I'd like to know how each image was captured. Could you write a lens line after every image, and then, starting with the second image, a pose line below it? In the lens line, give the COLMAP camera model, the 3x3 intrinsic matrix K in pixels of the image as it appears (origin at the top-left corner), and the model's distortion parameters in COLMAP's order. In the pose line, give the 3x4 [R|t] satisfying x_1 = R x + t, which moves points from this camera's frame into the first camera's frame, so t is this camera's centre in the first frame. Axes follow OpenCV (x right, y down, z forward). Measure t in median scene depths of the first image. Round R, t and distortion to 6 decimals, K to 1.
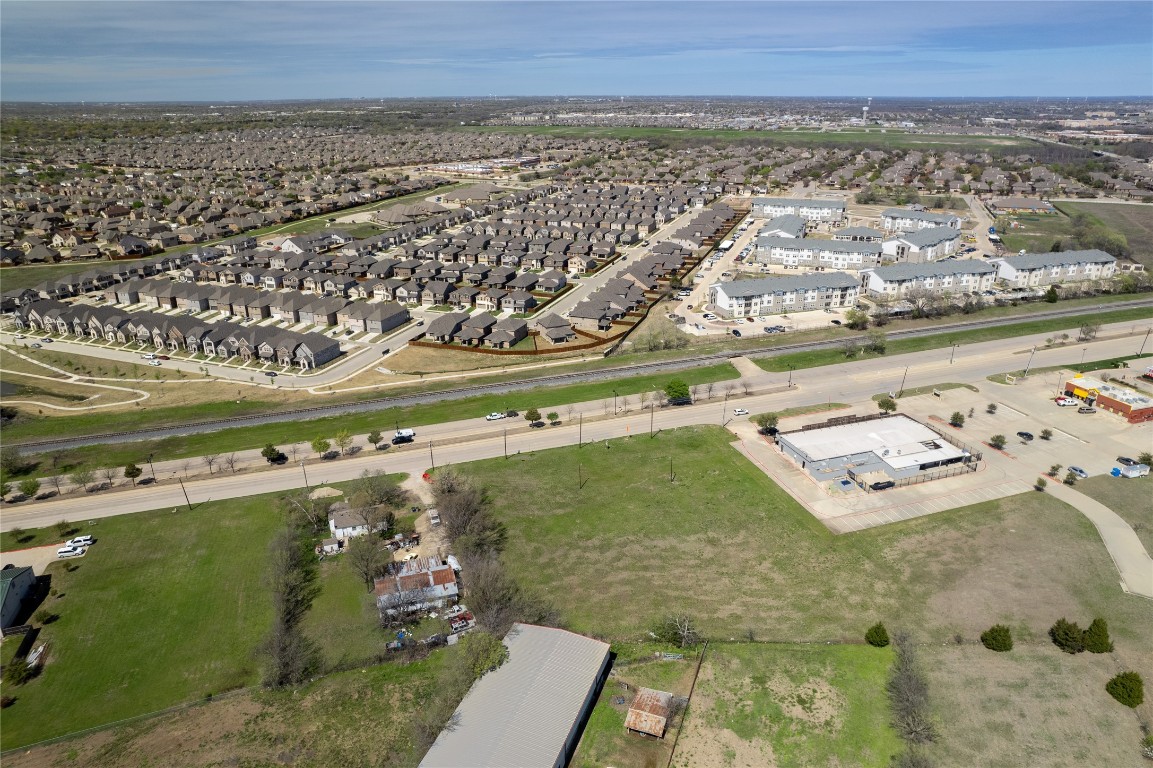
lens RADIAL K [[760.0, 0, 577.4], [0, 760.0, 384.4], [0, 0, 1]] dist [-0.075214, 0.066242]
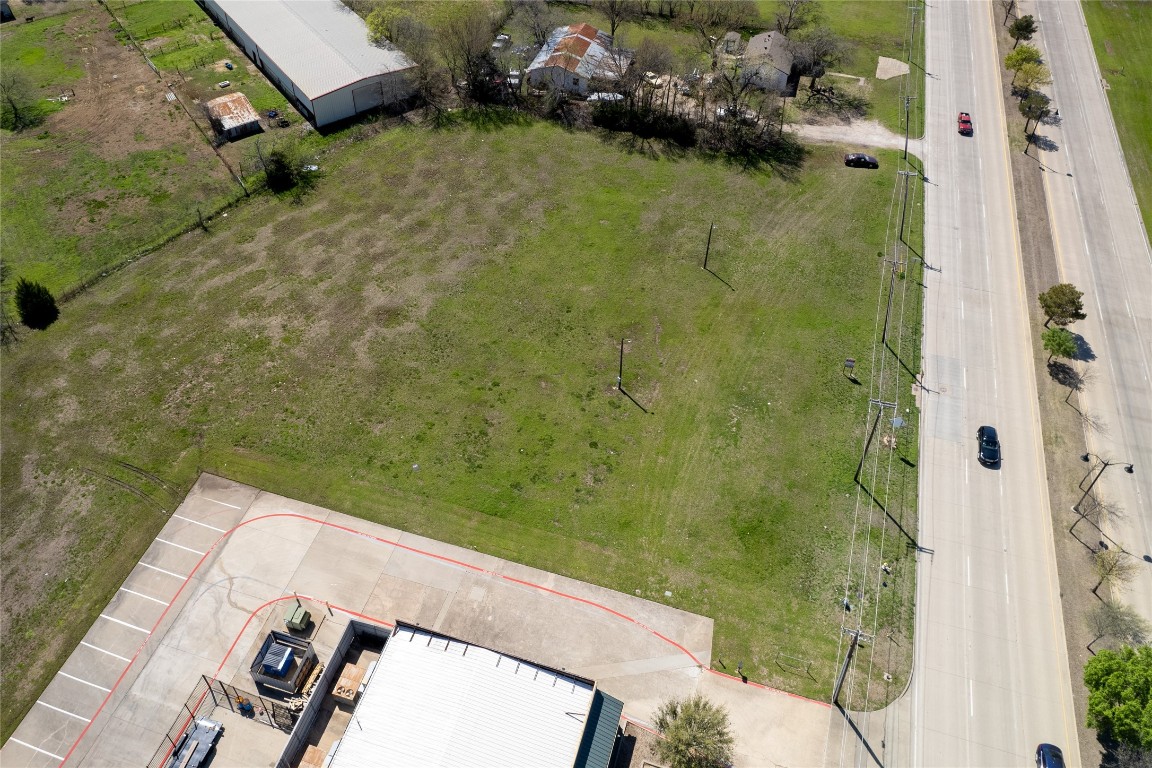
lens RADIAL K [[920.0, 0, 542.2], [0, 920.0, 287.4], [0, 0, 1]] dist [-0.074947, 0.061032]
pose [[-0.587056, 0.548129, -0.595751, 0.282447], [-0.281918, 0.551422, 0.785147, -0.192575], [0.758872, 0.628878, -0.169188, 0.683246]]
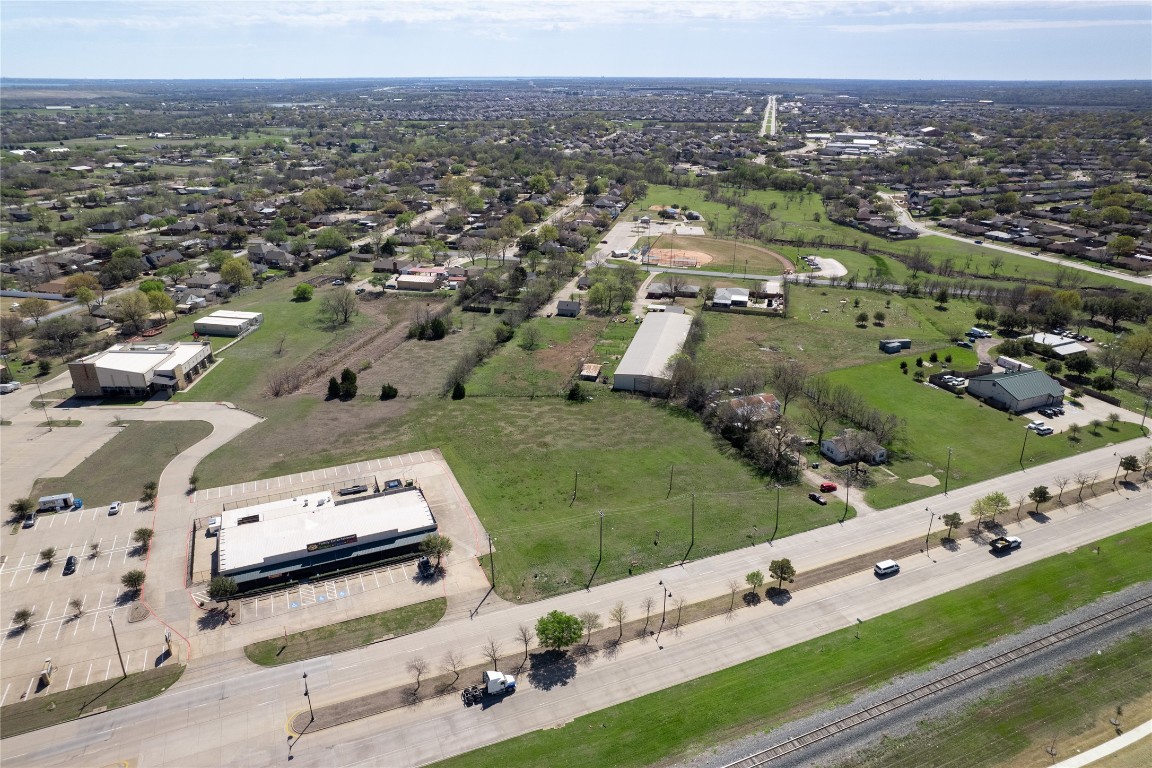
lens RADIAL K [[747.0, 0, 576.5], [0, 747.0, 379.4], [0, 0, 1]] dist [-0.078890, 0.074736]
pose [[-0.995632, 0.041533, -0.083618, 0.129179], [-0.027724, 0.723696, 0.689561, -0.402325], [0.089154, 0.688867, -0.719384, 1.041655]]
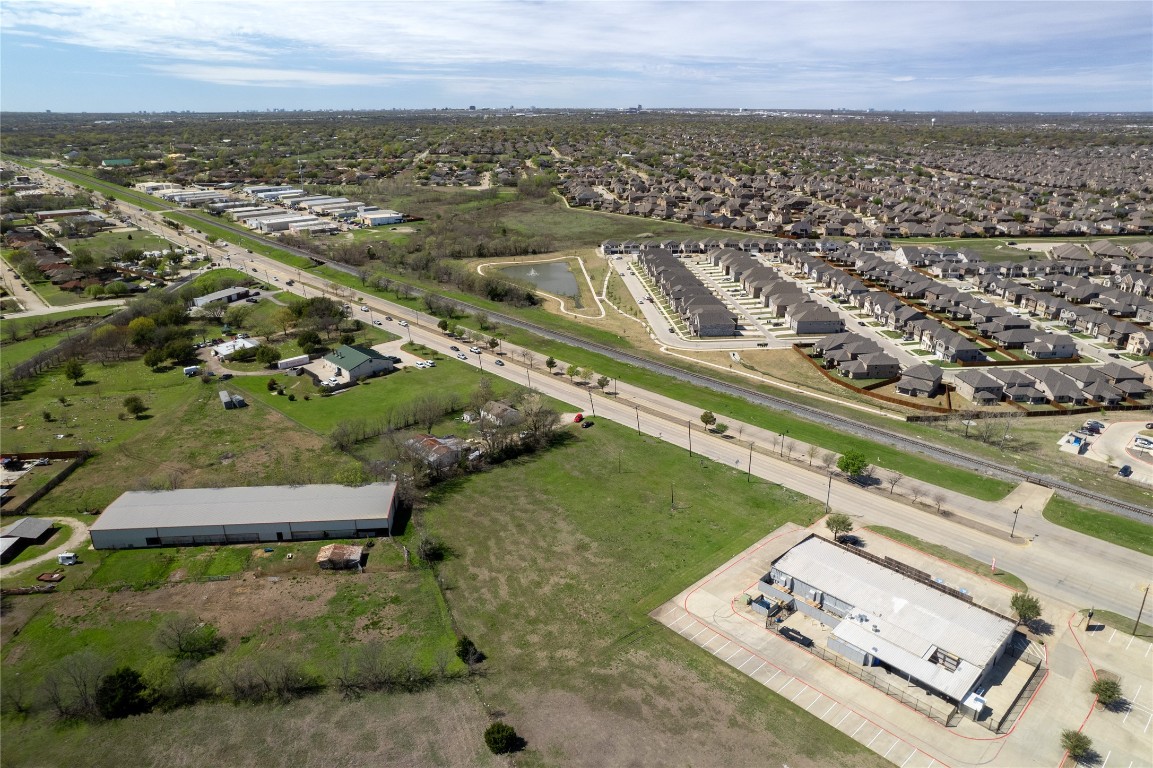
lens RADIAL K [[749.6, 0, 576.9], [0, 749.6, 381.8], [0, 0, 1]] dist [-0.080757, 0.074382]
pose [[0.423156, 0.321591, -0.847065, 0.554875], [-0.330029, 0.925373, 0.186453, -0.106315], [0.843813, 0.200657, 0.497712, 0.262197]]
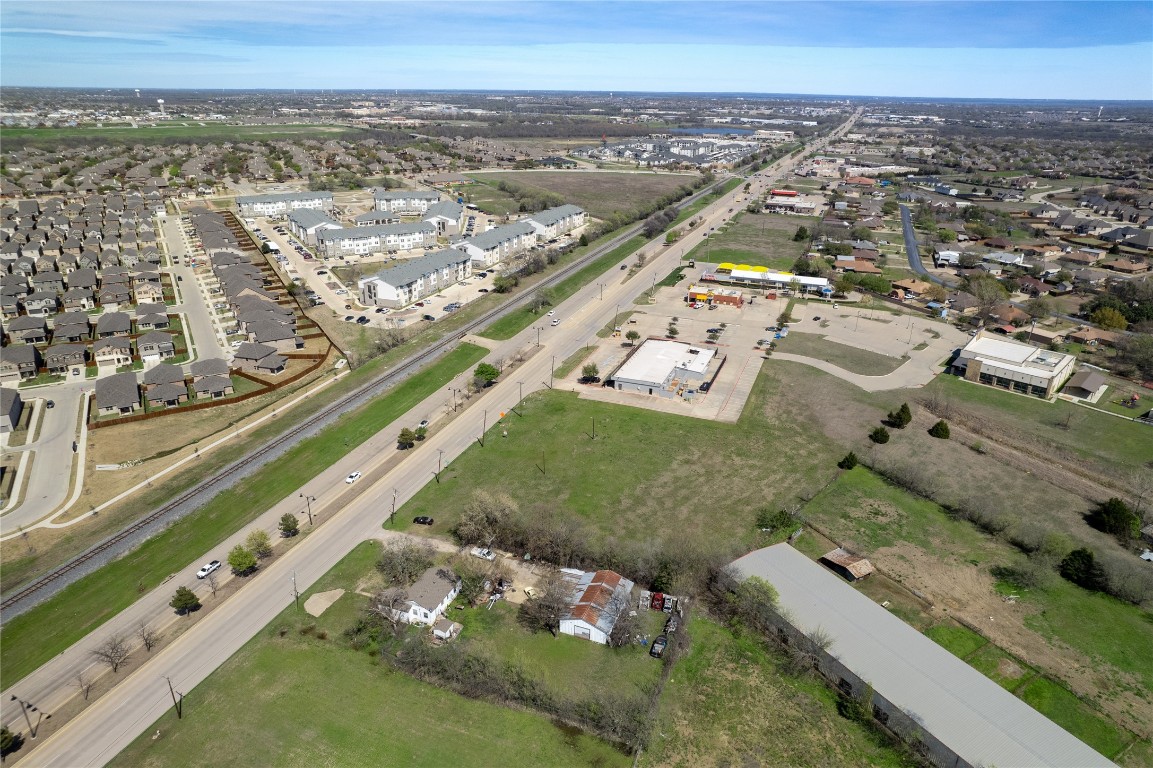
lens RADIAL K [[739.6, 0, 577.9], [0, 739.6, 386.5], [0, 0, 1]] dist [-0.078906, 0.072439]
pose [[0.633972, -0.279939, 0.720912, -0.432036], [0.264398, 0.954472, 0.138120, -0.066522], [-0.726755, 0.103043, 0.679124, 0.186337]]
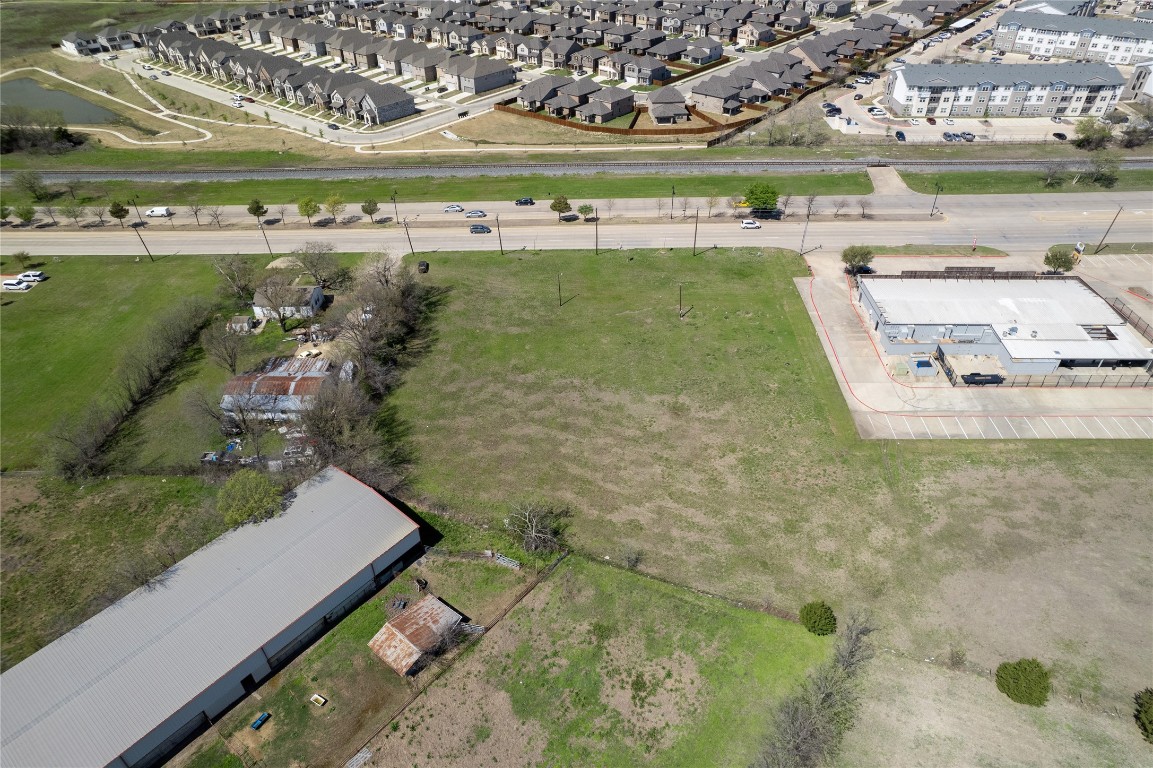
lens RADIAL K [[739.6, 0, 577.9], [0, 739.6, 386.5], [0, 0, 1]] dist [-0.078906, 0.072439]
pose [[0.943256, 0.195094, -0.268711, 0.158529], [-0.115884, 0.951733, 0.284208, 0.000351], [0.311188, -0.236942, 0.920337, 0.196067]]
